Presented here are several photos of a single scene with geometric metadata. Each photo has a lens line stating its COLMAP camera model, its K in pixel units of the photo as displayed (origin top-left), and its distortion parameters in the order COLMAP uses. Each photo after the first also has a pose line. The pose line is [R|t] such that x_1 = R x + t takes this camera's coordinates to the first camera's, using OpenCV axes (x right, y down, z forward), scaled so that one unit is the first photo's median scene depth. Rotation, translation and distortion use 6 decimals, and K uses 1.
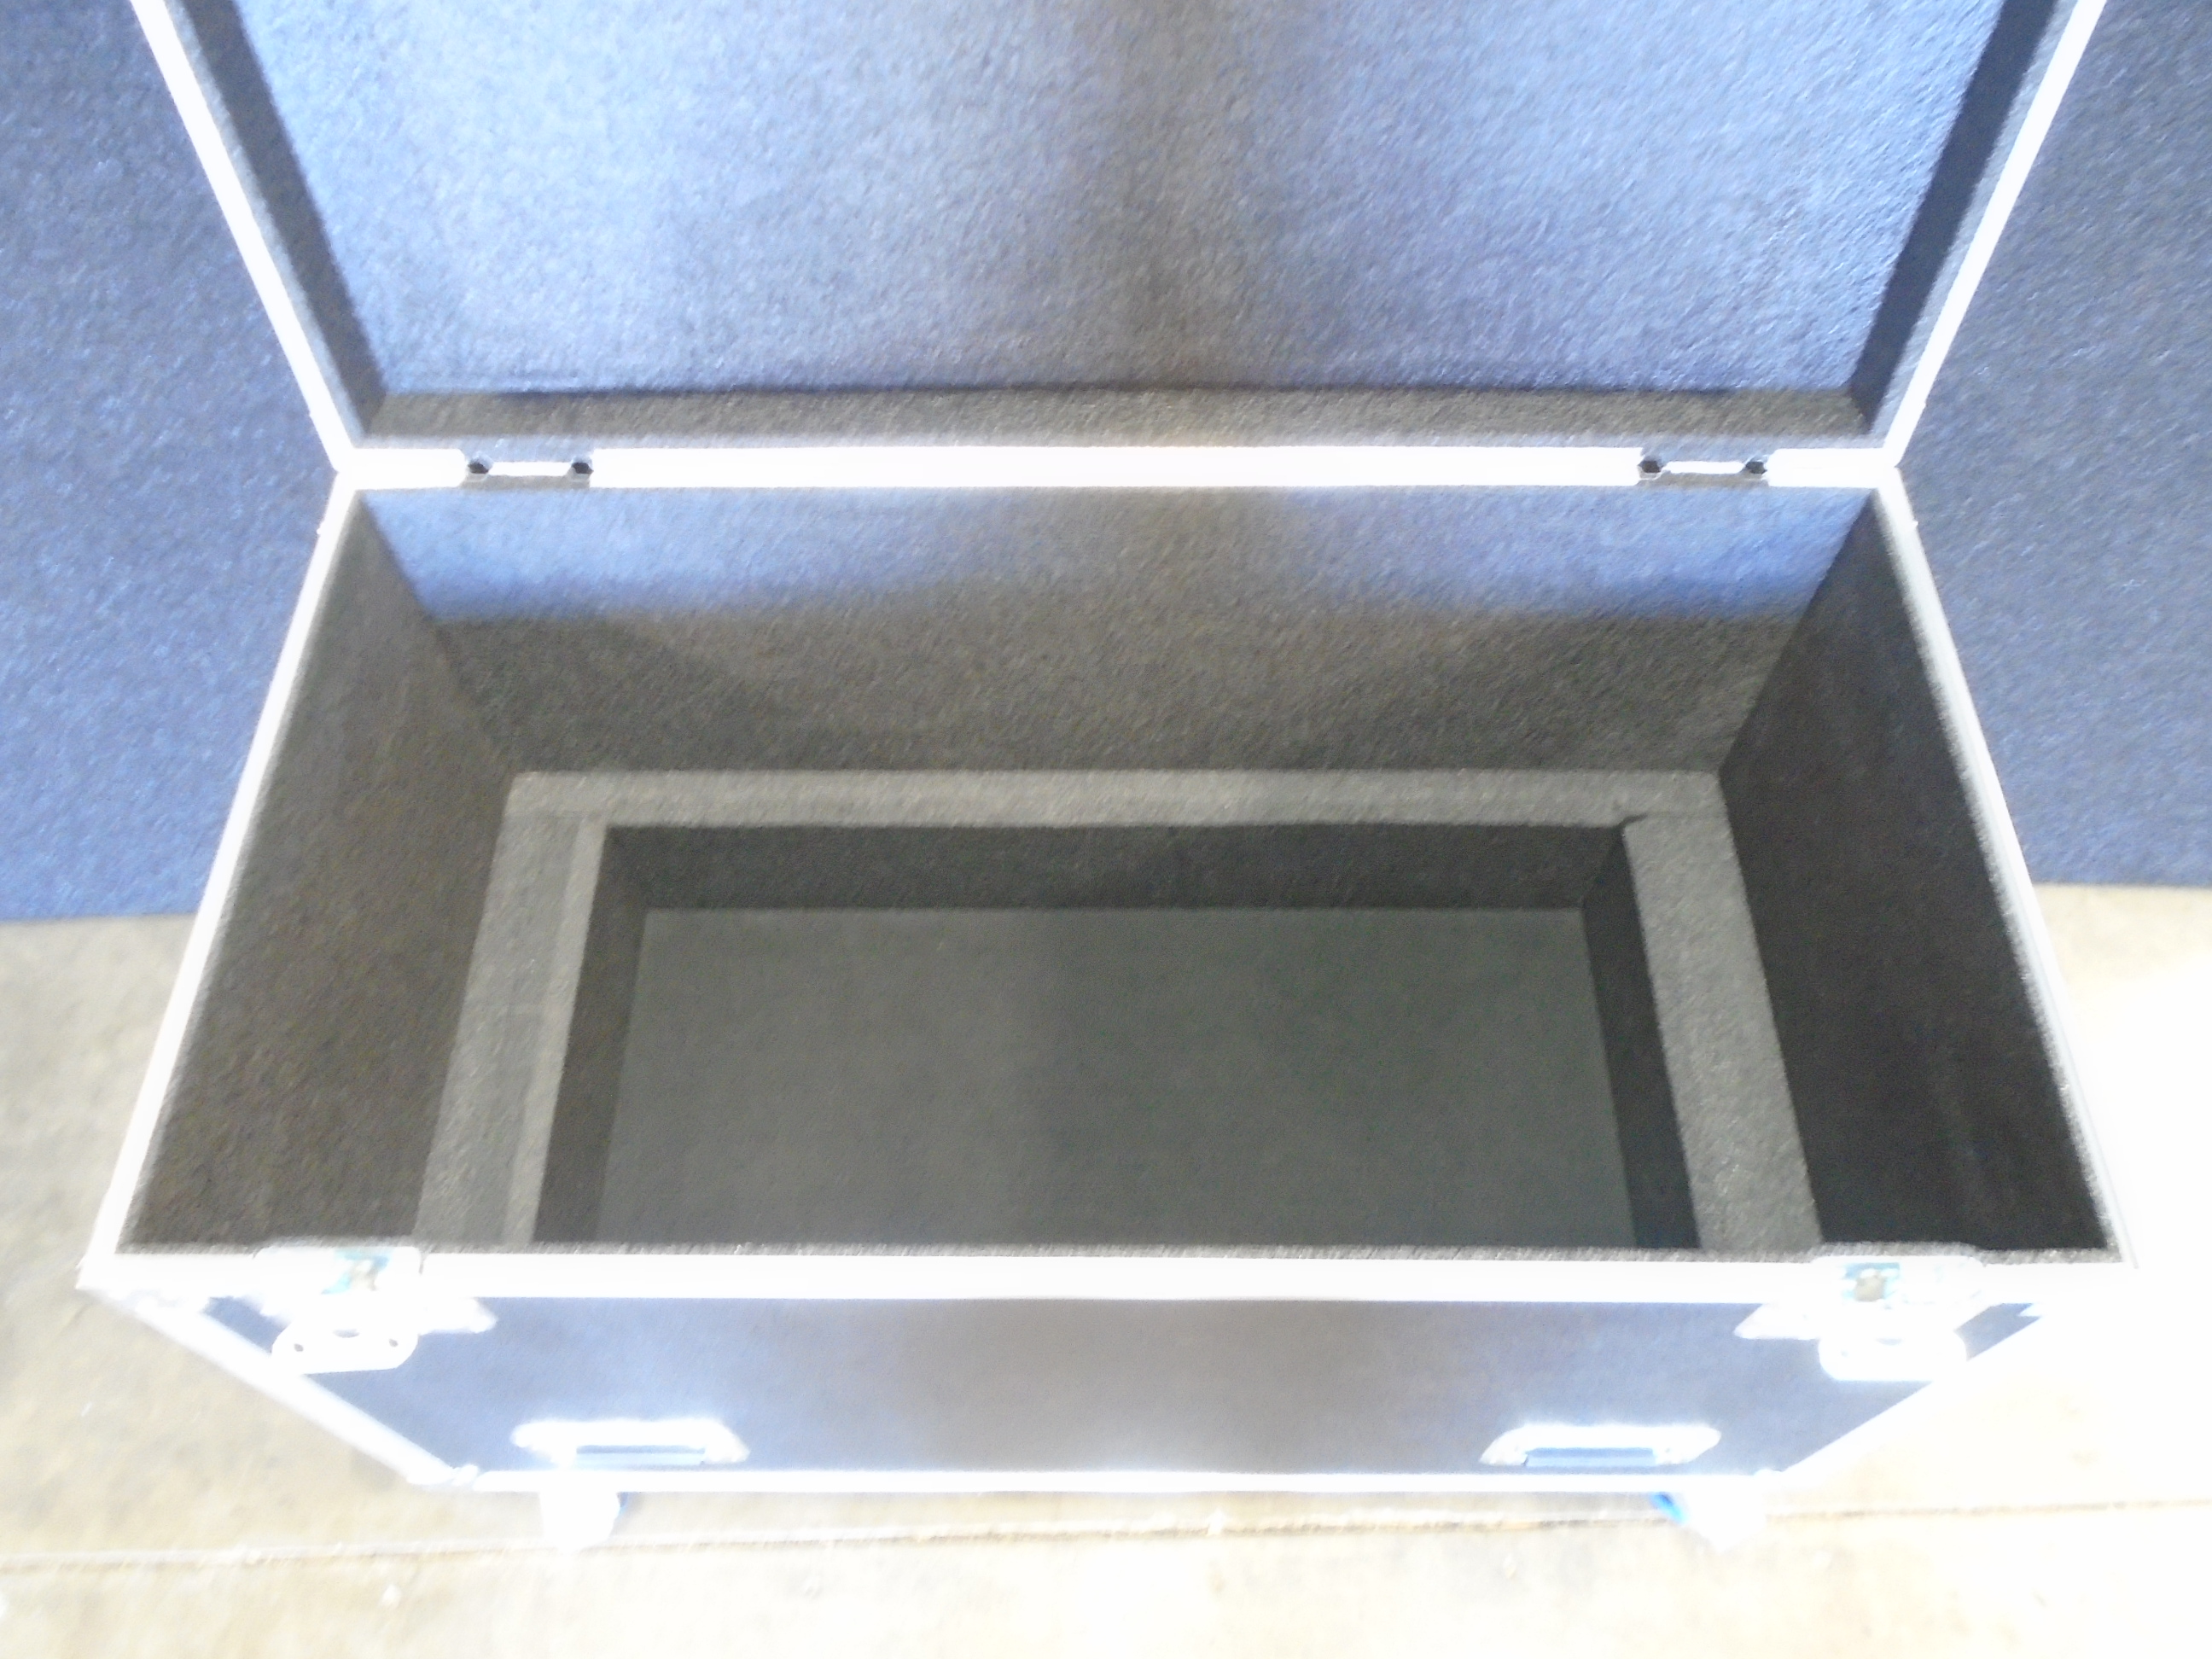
lens RADIAL K [[1730.6, 0, 1100.1], [0, 1730.6, 827.0], [0, 0, 1]] dist [-0.007654, -0.000473]
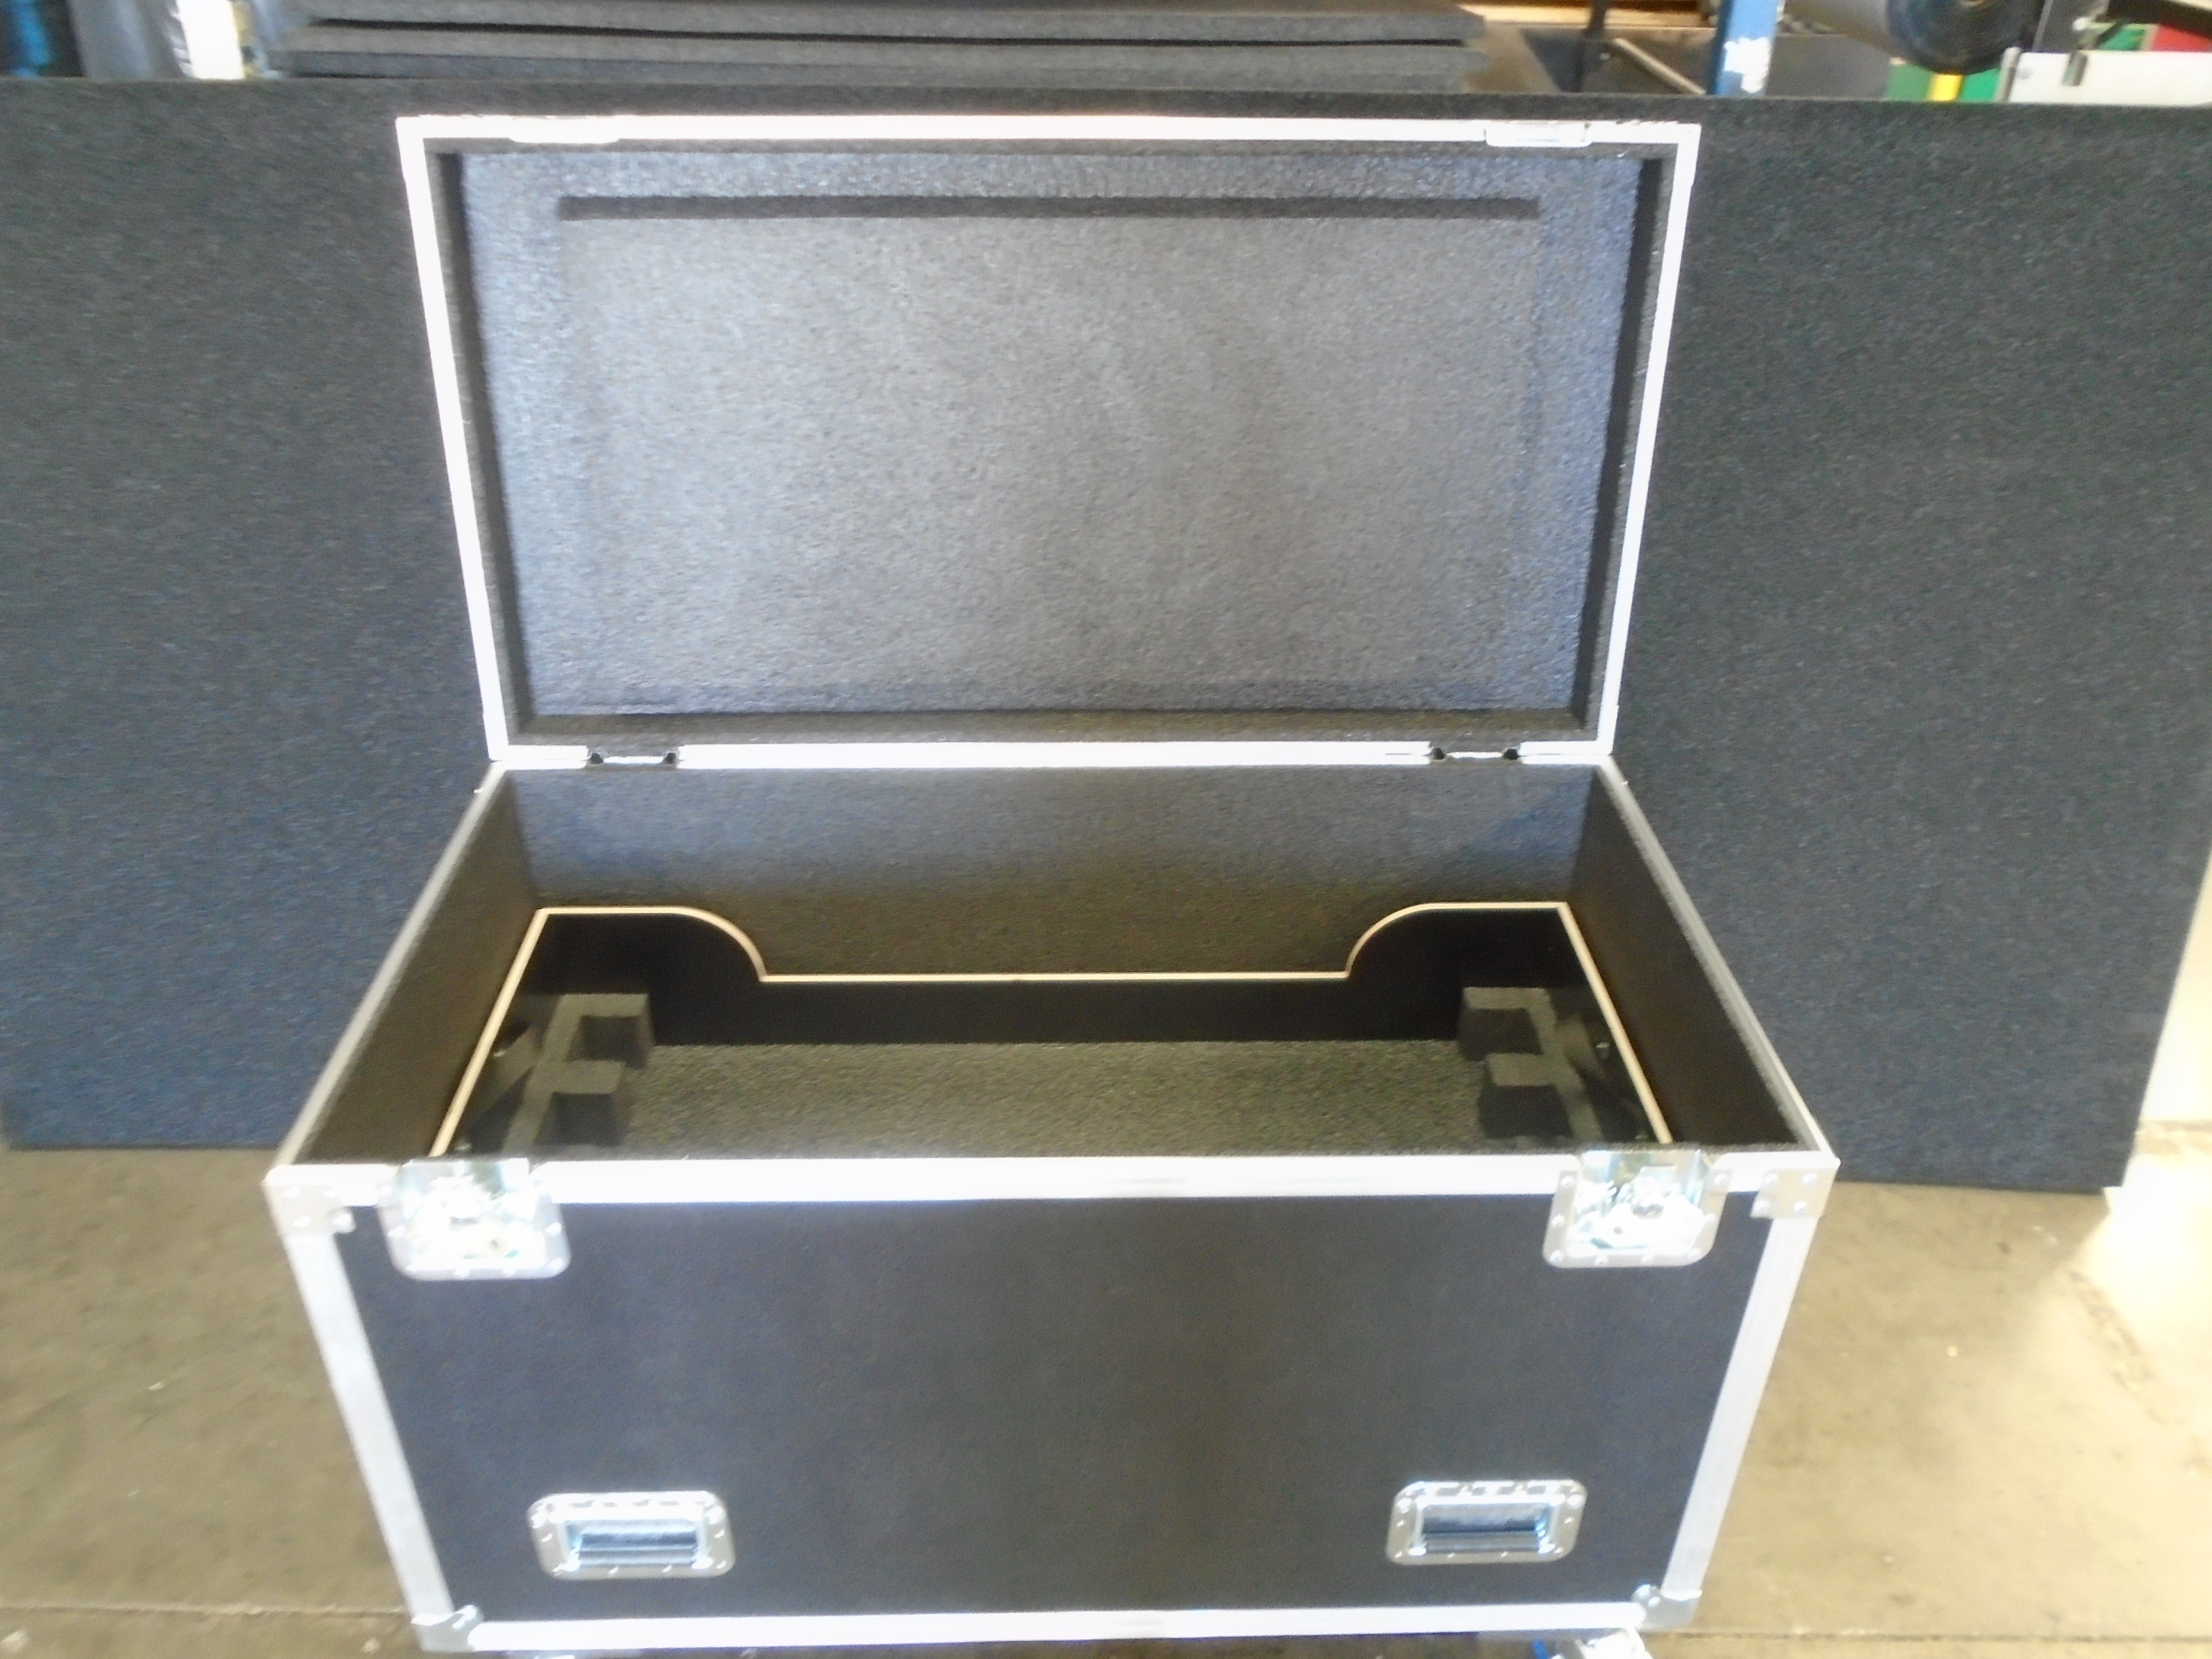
lens RADIAL K [[1730.6, 0, 1081.0], [0, 1730.6, 802.0], [0, 0, 1]] dist [-0.007654, -0.000473]
pose [[0.999194, 0.031188, -0.025263, 0.056963], [-0.039215, 0.892715, -0.448913, 0.436508], [0.008552, 0.449542, 0.893218, -0.231500]]
